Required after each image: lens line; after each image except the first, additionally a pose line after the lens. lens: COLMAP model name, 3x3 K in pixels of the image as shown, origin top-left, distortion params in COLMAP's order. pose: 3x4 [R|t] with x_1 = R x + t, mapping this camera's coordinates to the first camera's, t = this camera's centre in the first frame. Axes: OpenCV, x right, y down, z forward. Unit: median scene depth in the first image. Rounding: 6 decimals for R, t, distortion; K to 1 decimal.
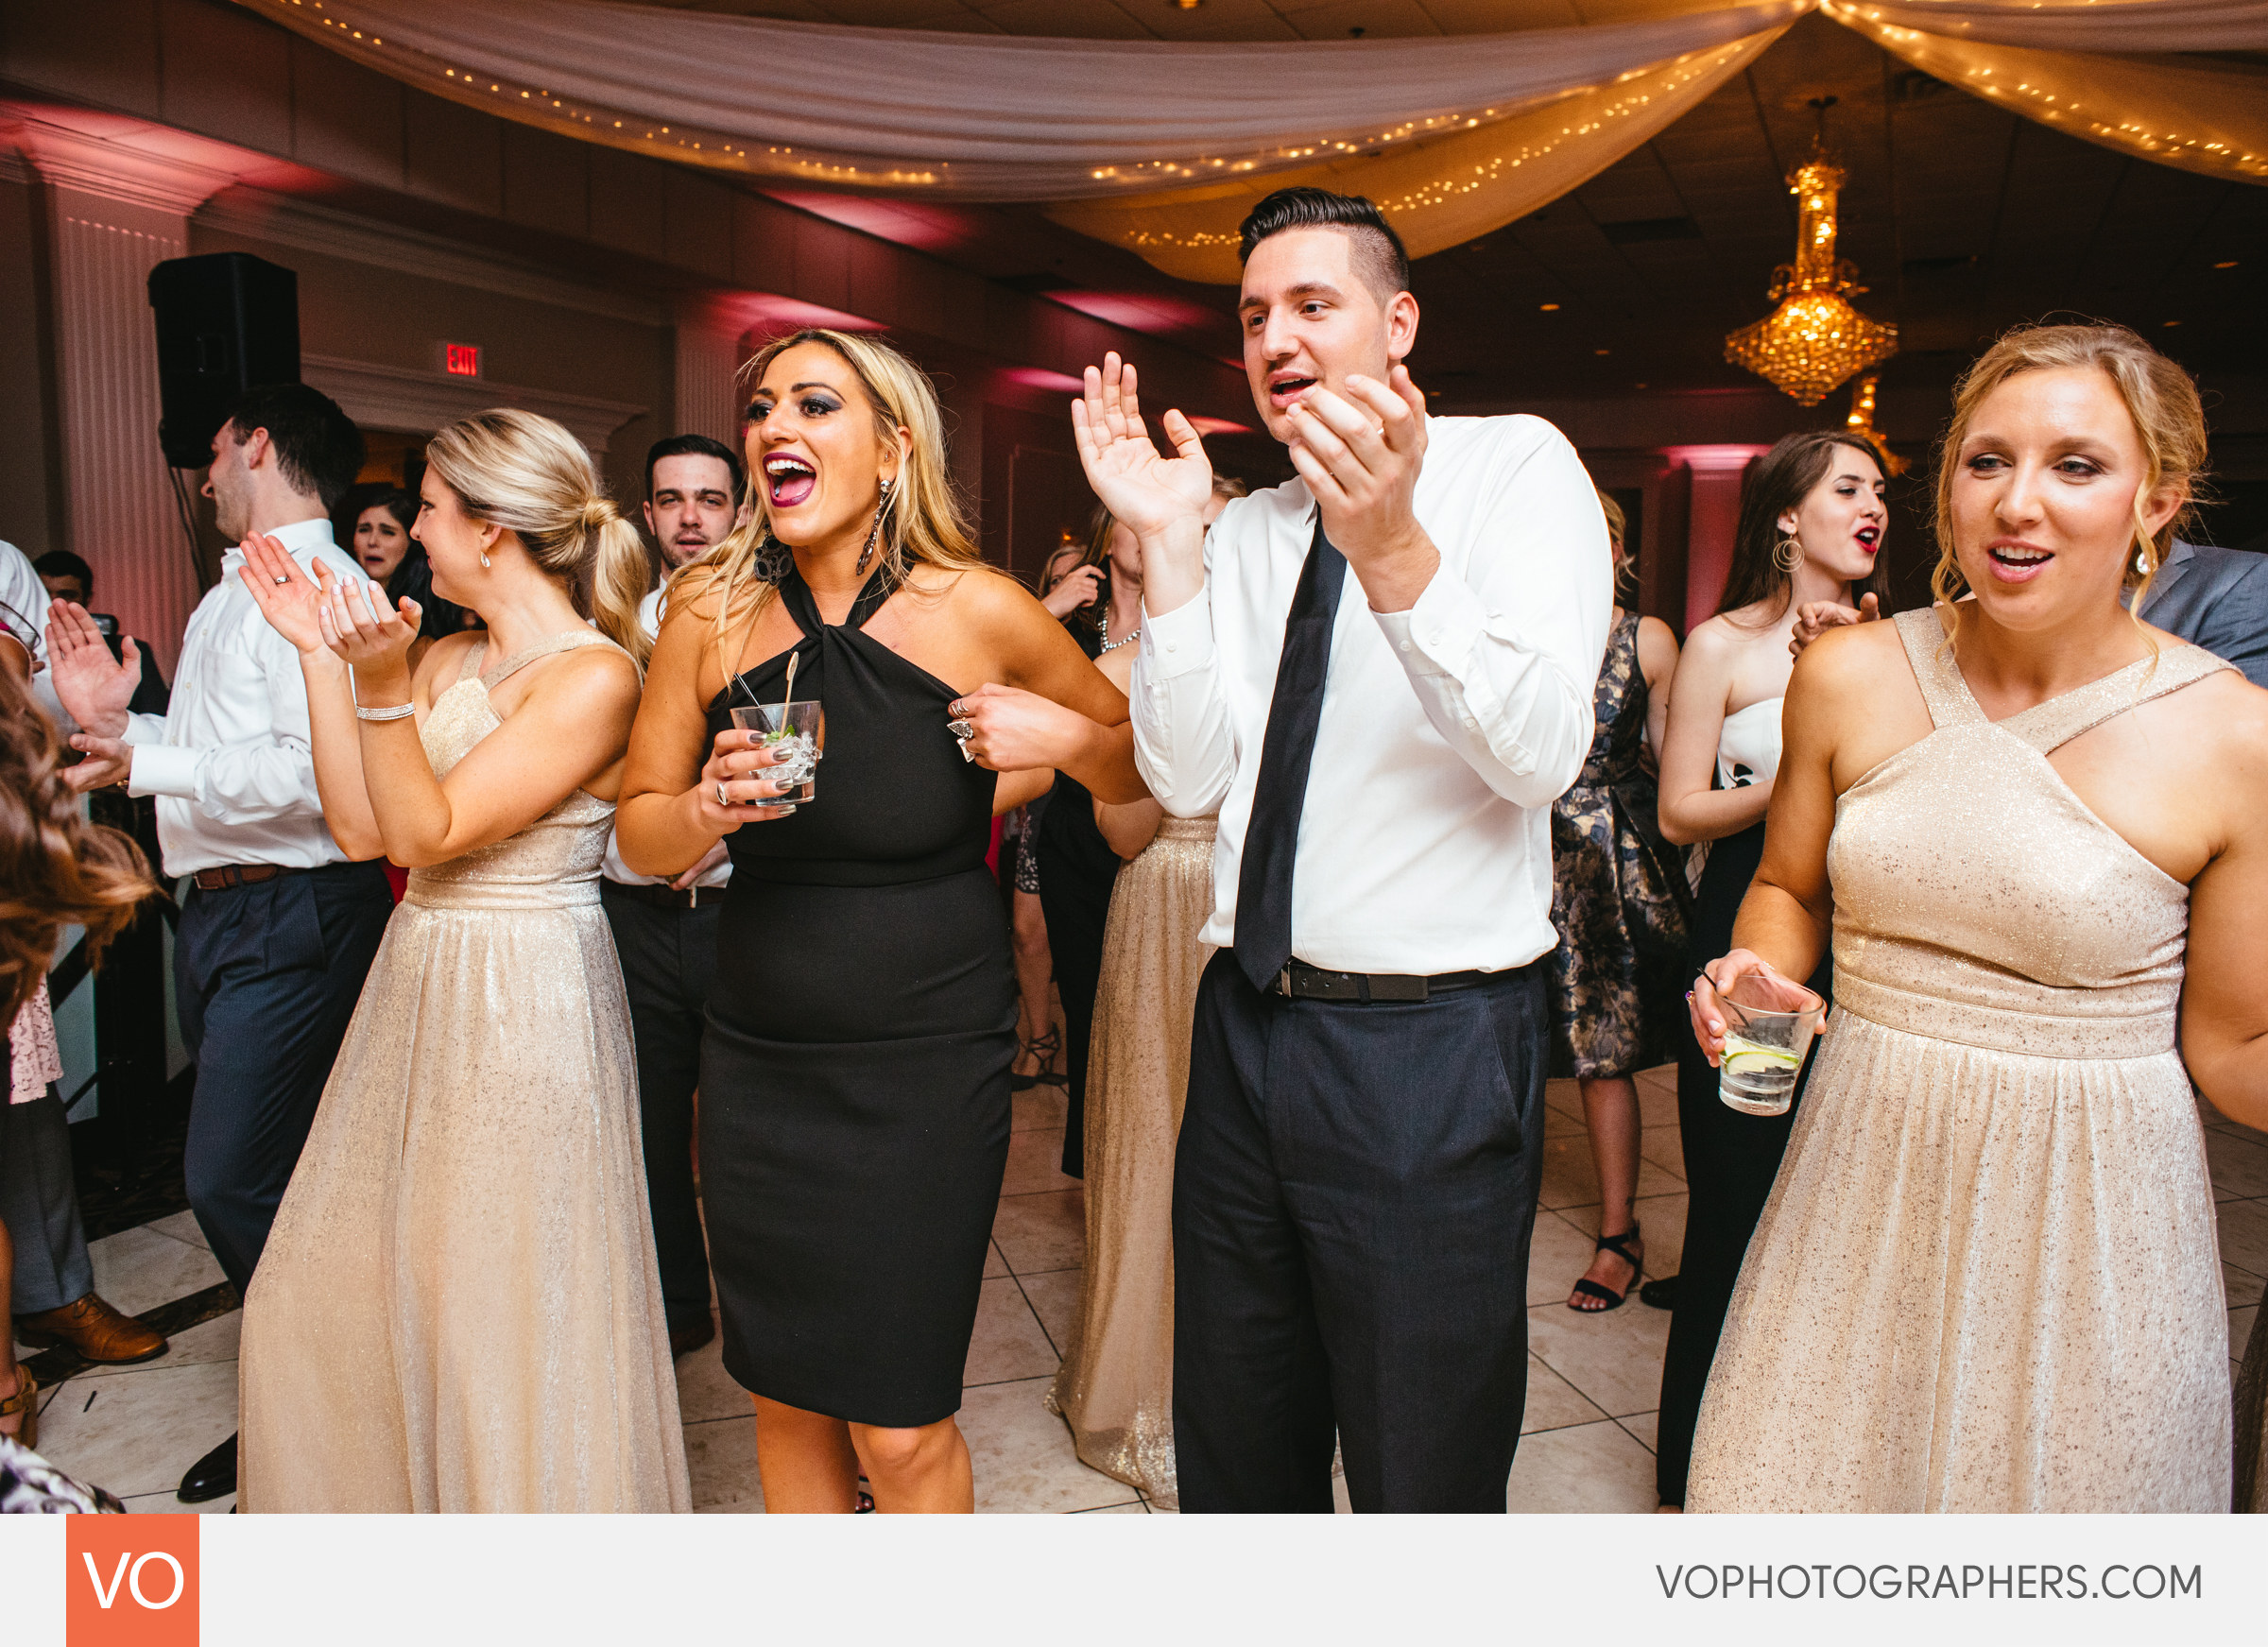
lens RADIAL K [[1599.9, 0, 1127.7], [0, 1599.9, 784.9], [0, 0, 1]] dist [-0.104096, 0.096421]
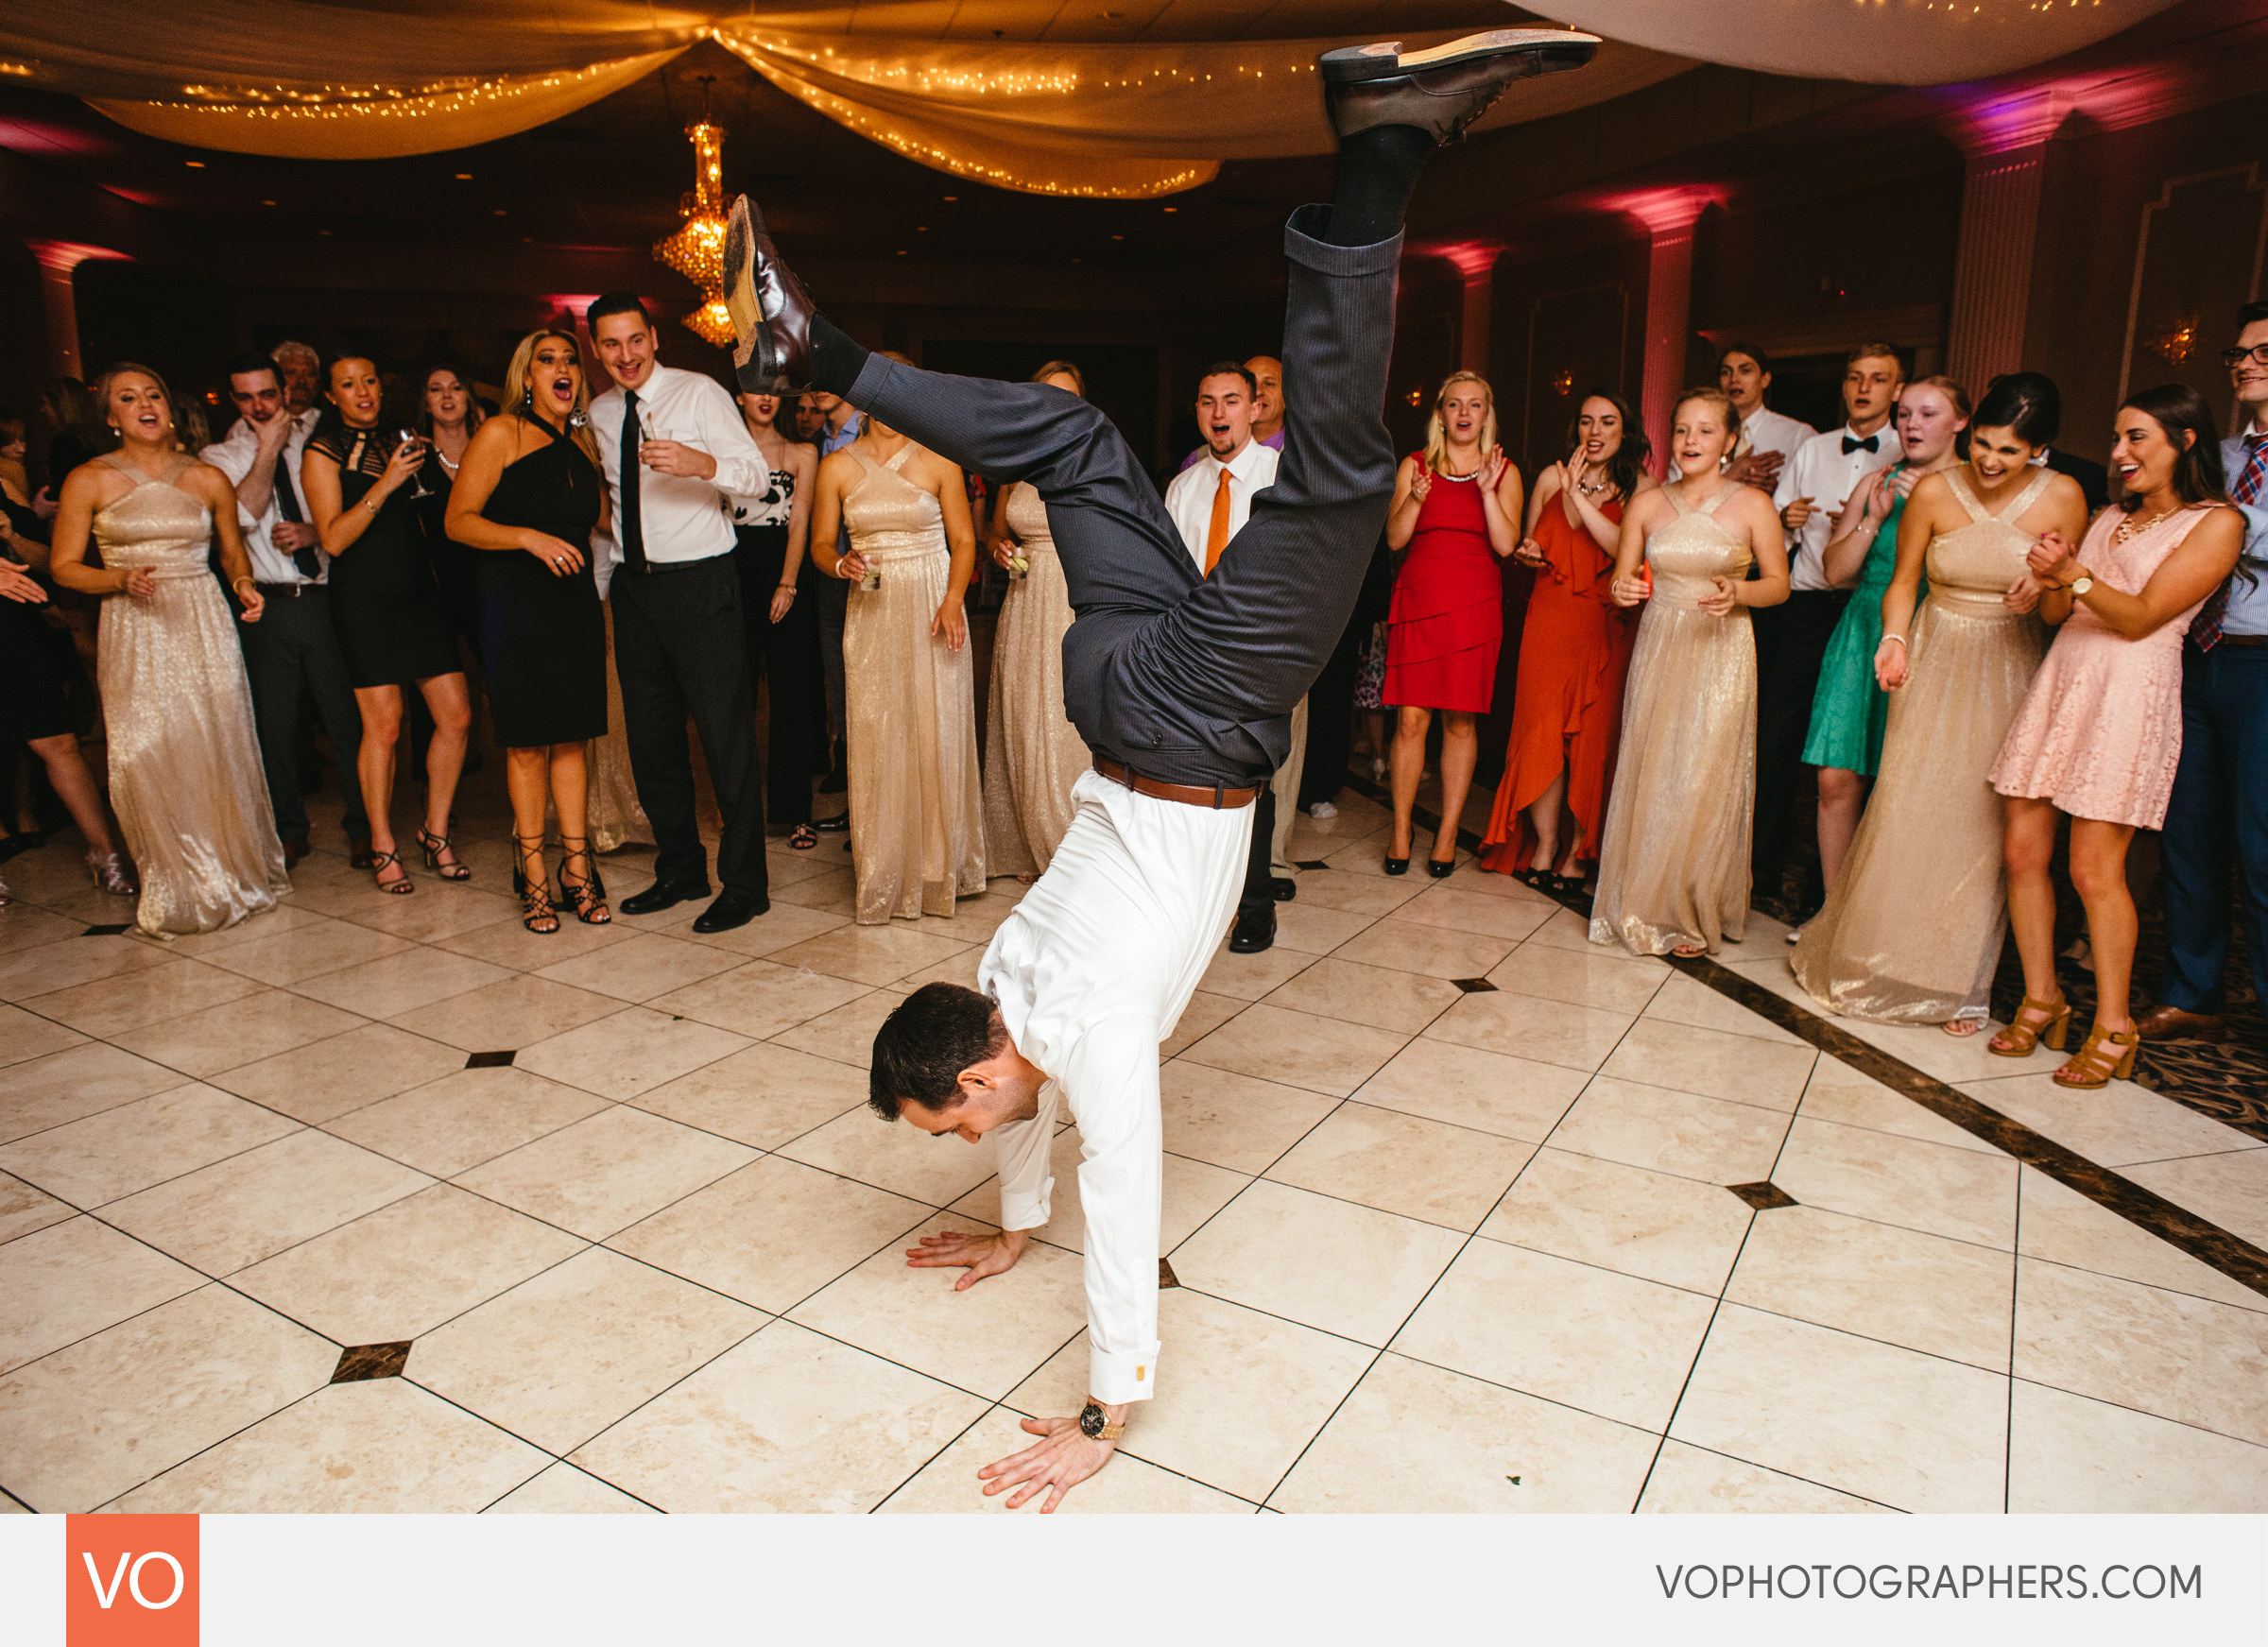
lens RADIAL K [[1599.9, 0, 1127.7], [0, 1599.9, 784.9], [0, 0, 1]] dist [-0.104096, 0.096421]
pose [[0.763865, -0.143963, 0.629114, -0.259405], [0.073402, 0.987857, 0.136932, 0.035435], [-0.641188, -0.058419, 0.765157, -0.392590]]
